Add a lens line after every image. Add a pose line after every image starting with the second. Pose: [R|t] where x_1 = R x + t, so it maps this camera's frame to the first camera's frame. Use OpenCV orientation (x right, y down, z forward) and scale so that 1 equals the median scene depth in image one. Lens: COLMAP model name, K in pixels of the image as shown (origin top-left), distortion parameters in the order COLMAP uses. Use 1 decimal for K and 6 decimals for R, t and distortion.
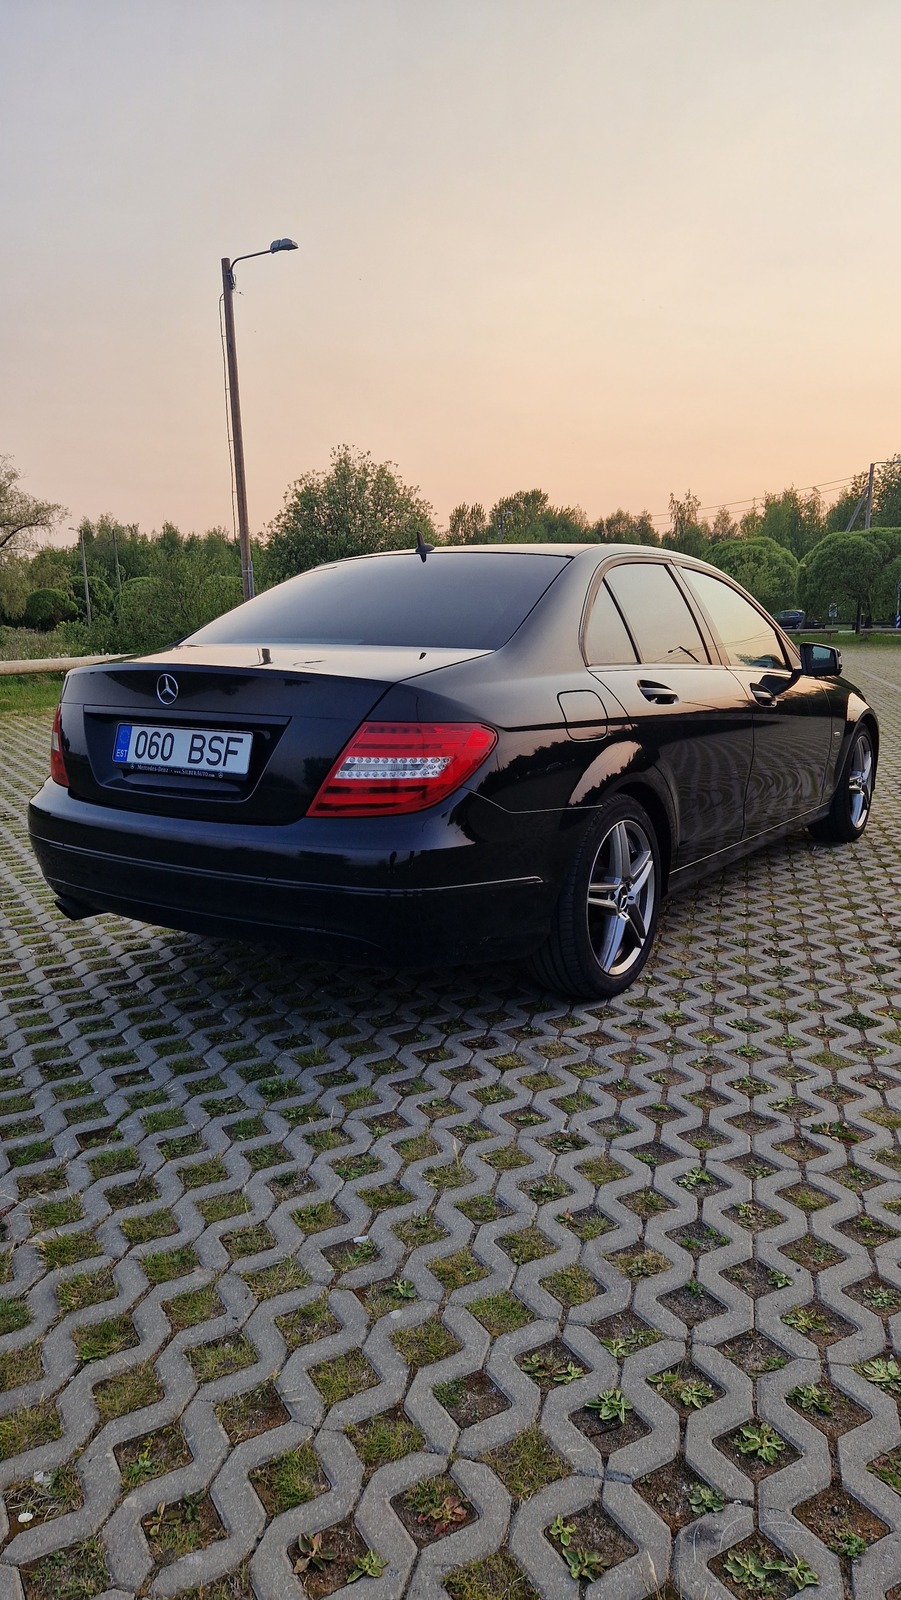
lens RADIAL K [[1087.4, 0, 454.3], [0, 1087.4, 805.3], [0, 0, 1]] dist [0.004634, -0.000551]
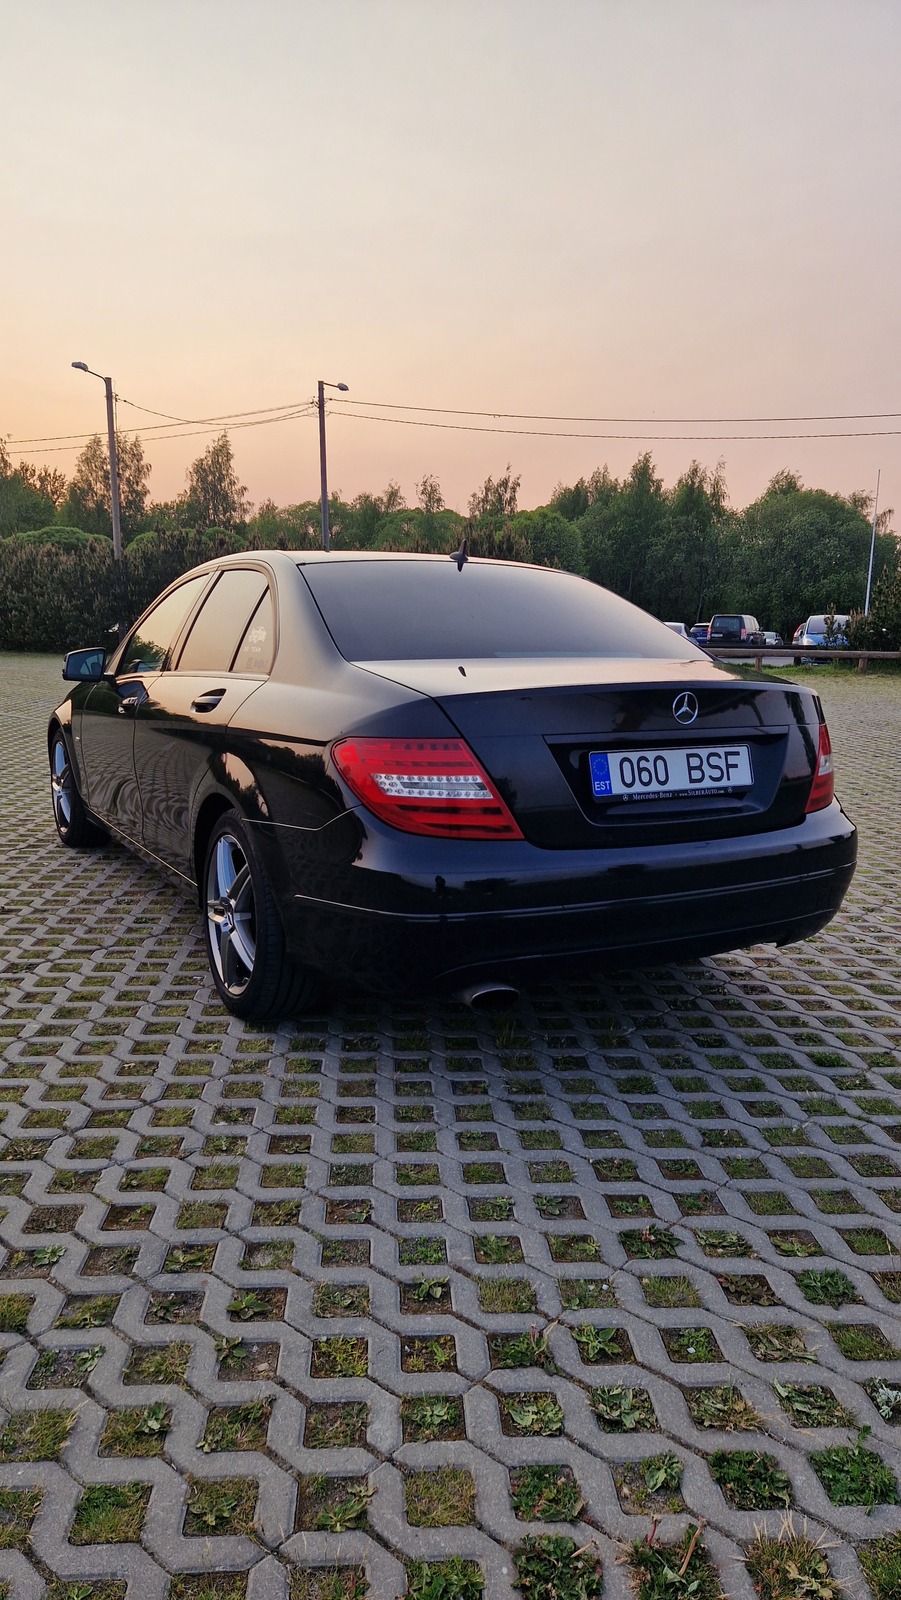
lens RADIAL K [[1087.4, 0, 458.0], [0, 1087.4, 793.4], [0, 0, 1]] dist [0.004634, -0.000551]
pose [[0.460400, -0.120337, 0.879517, -1.181381], [0.128434, 0.989375, 0.068136, -0.121827], [-0.878372, 0.081590, 0.470963, 0.729356]]
